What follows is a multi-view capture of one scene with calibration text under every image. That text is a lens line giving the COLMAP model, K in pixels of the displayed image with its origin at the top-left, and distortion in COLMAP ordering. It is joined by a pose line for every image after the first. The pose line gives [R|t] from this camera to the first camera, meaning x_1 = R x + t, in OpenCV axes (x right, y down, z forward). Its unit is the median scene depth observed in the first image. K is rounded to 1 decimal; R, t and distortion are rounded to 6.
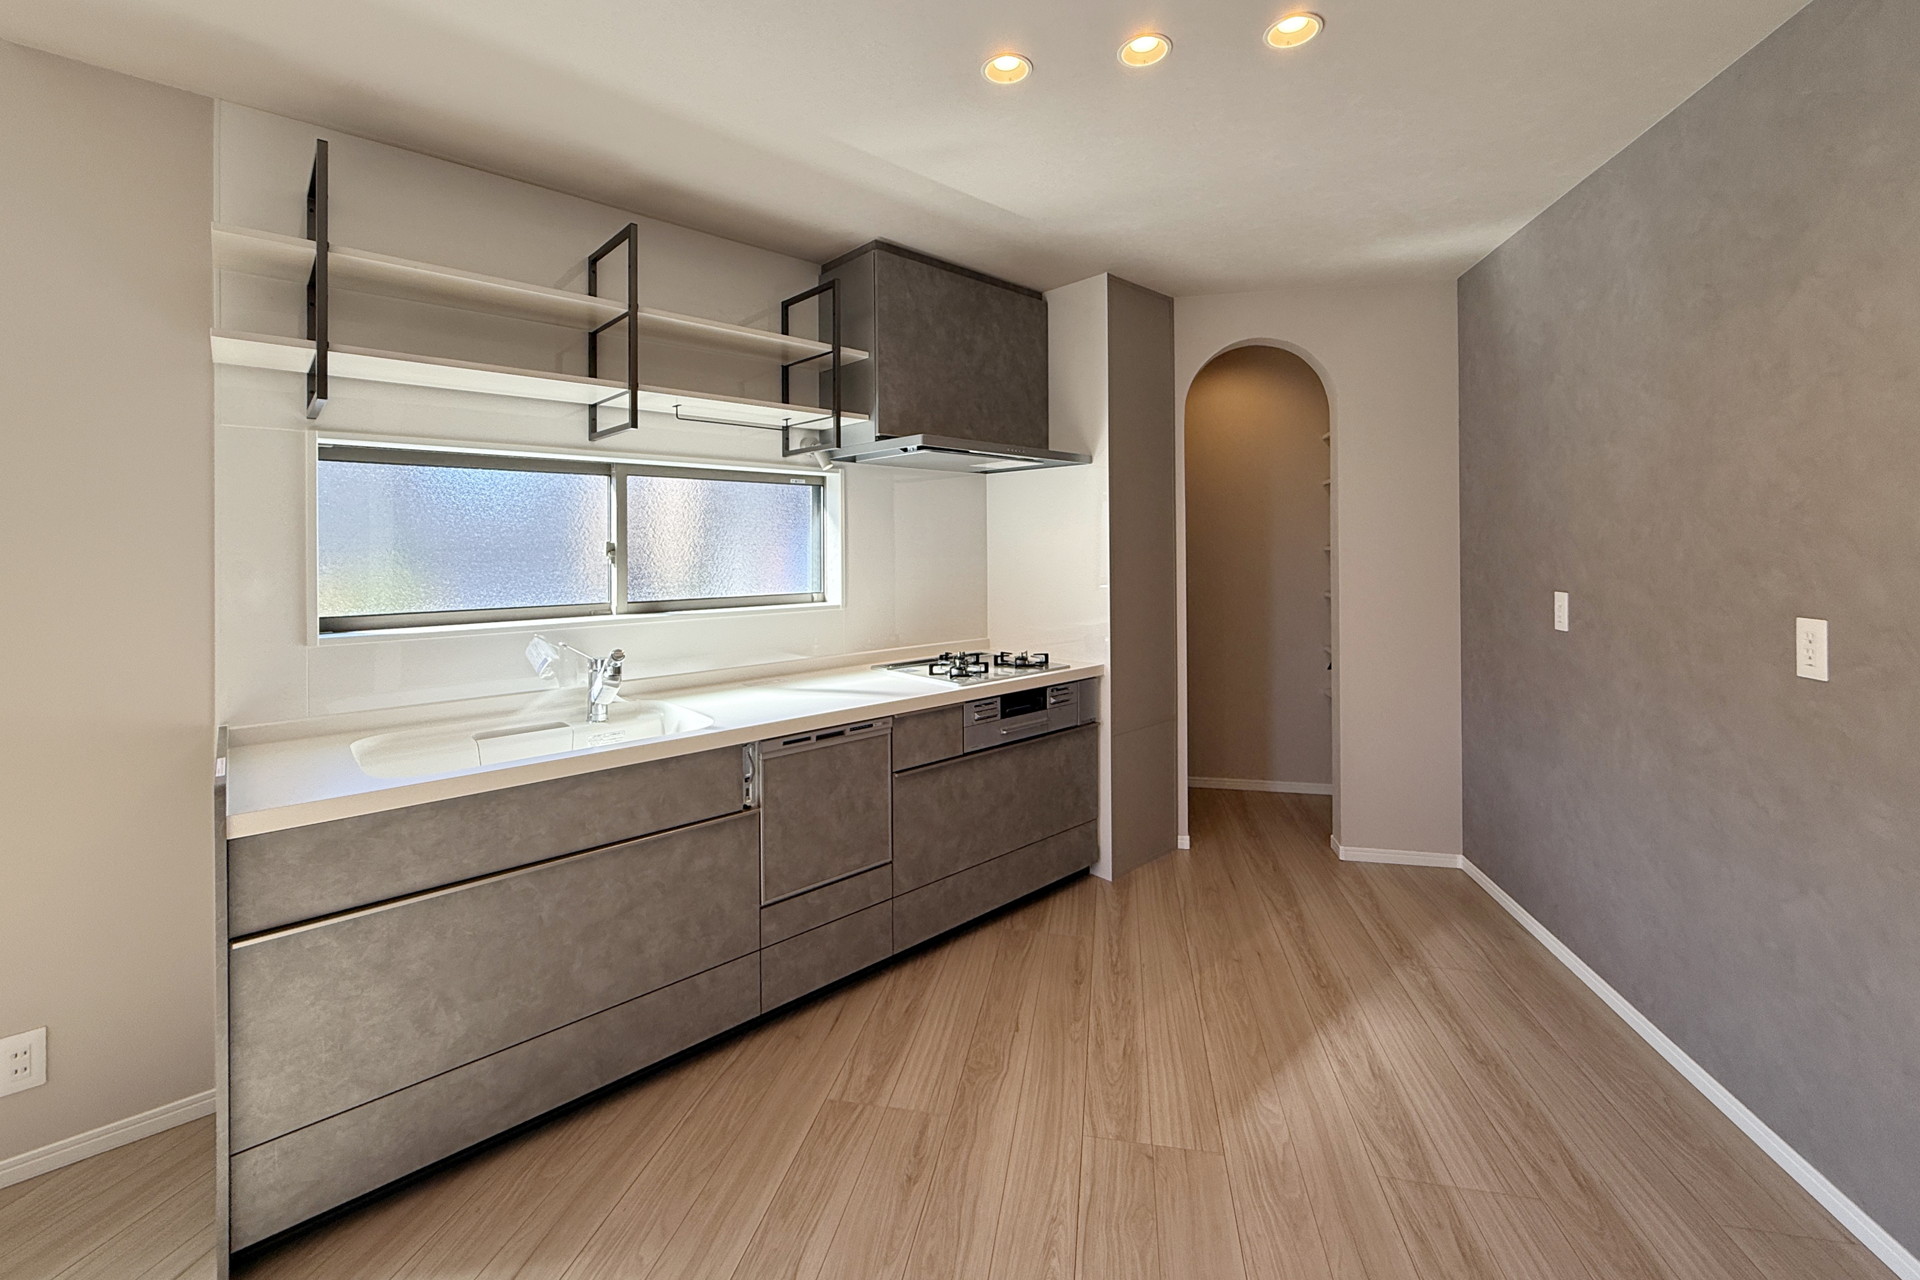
lens RADIAL K [[792.8, 0, 954.0], [0, 792.8, 549.1], [0, 0, 1]] dist [-0.001886, -0.000116]
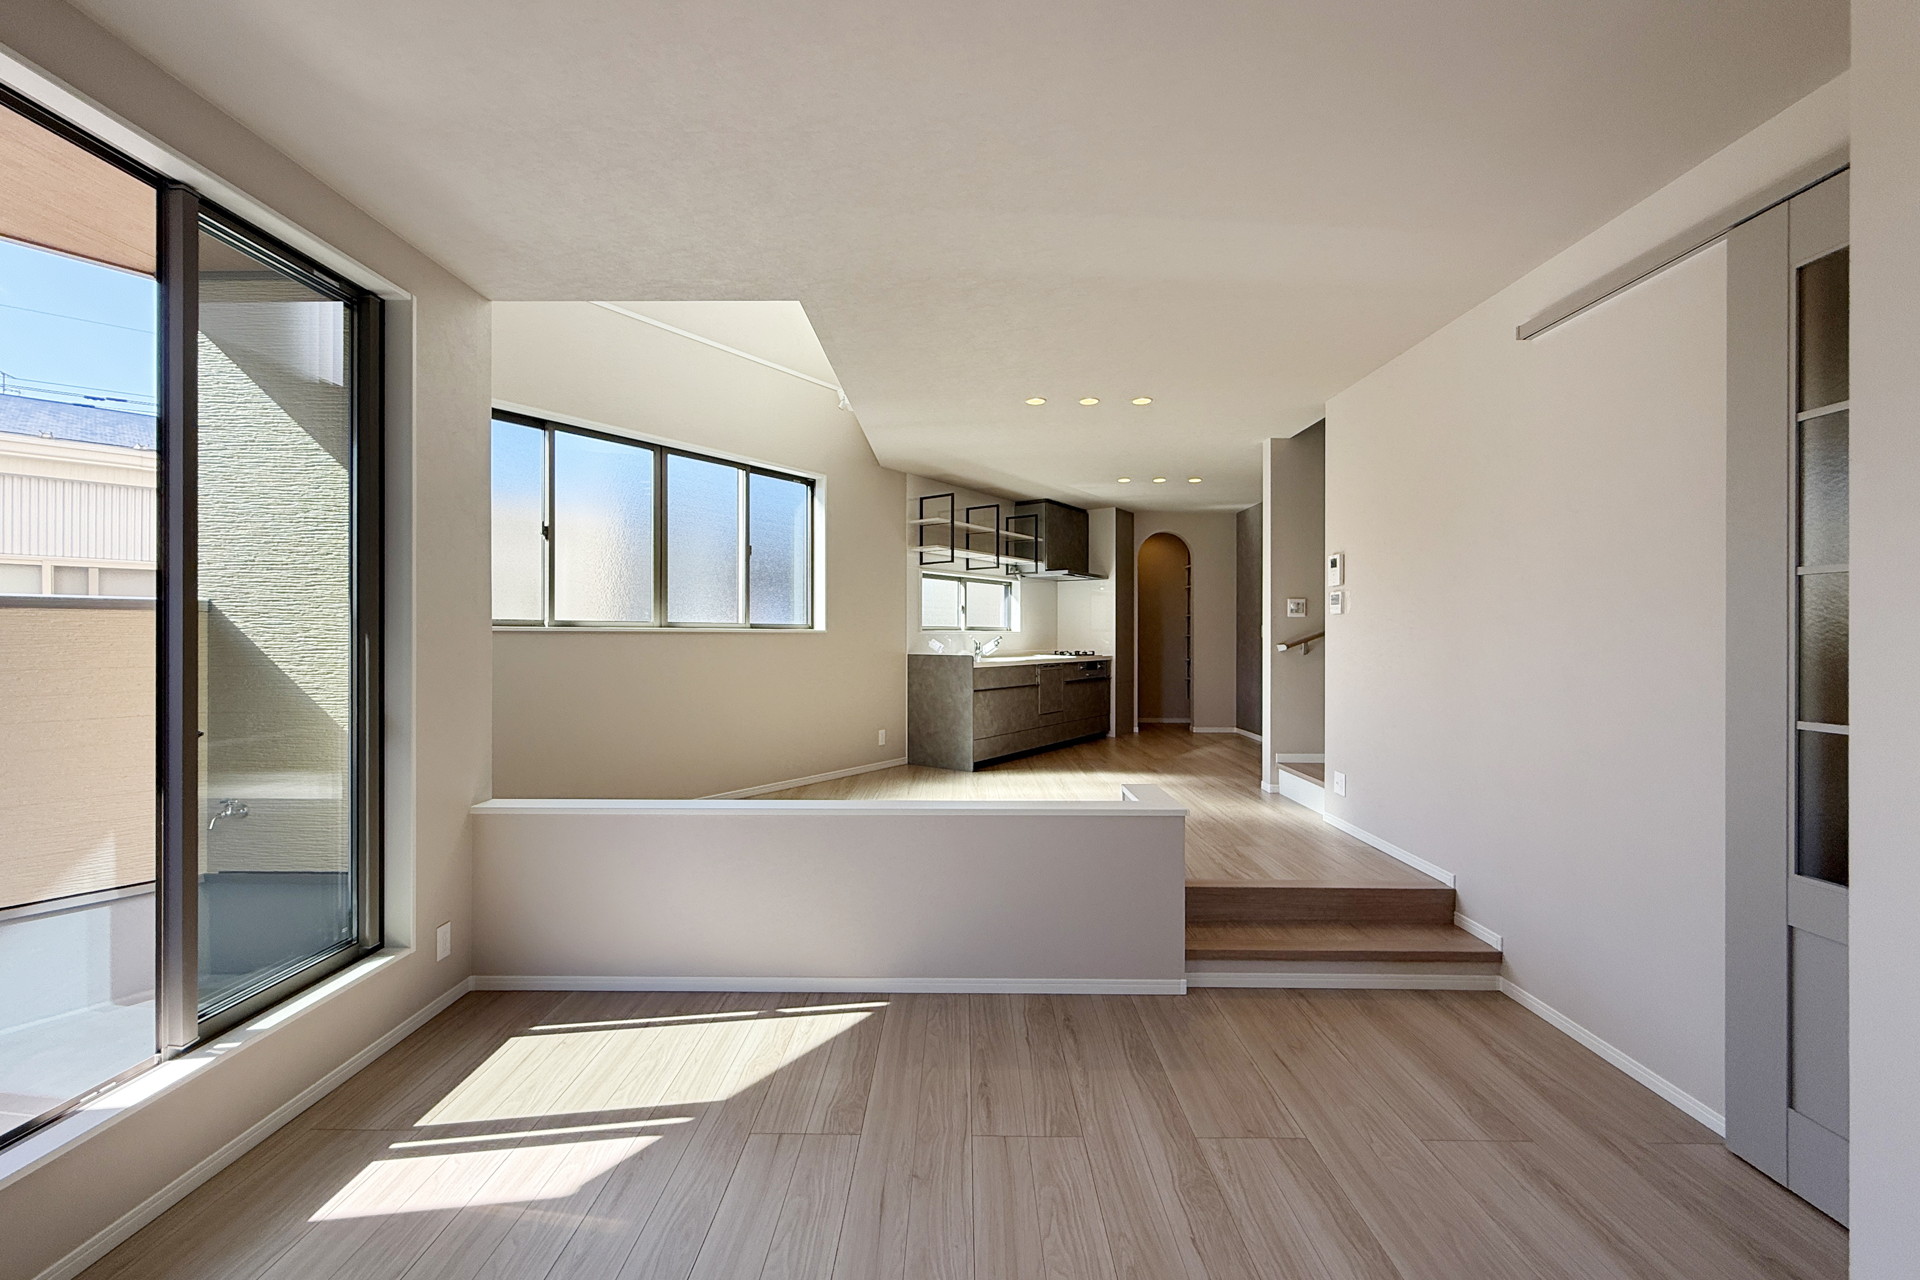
lens RADIAL K [[755.9, 0, 952.0], [0, 755.9, 635.2], [0, 0, 1]] dist [-0.000774, -0.000246]
pose [[0.982417, 0.007245, 0.186558, -0.850826], [-0.007027, 0.999974, -0.001828, 0.090722], [-0.186567, 0.000485, 0.982442, -1.448771]]
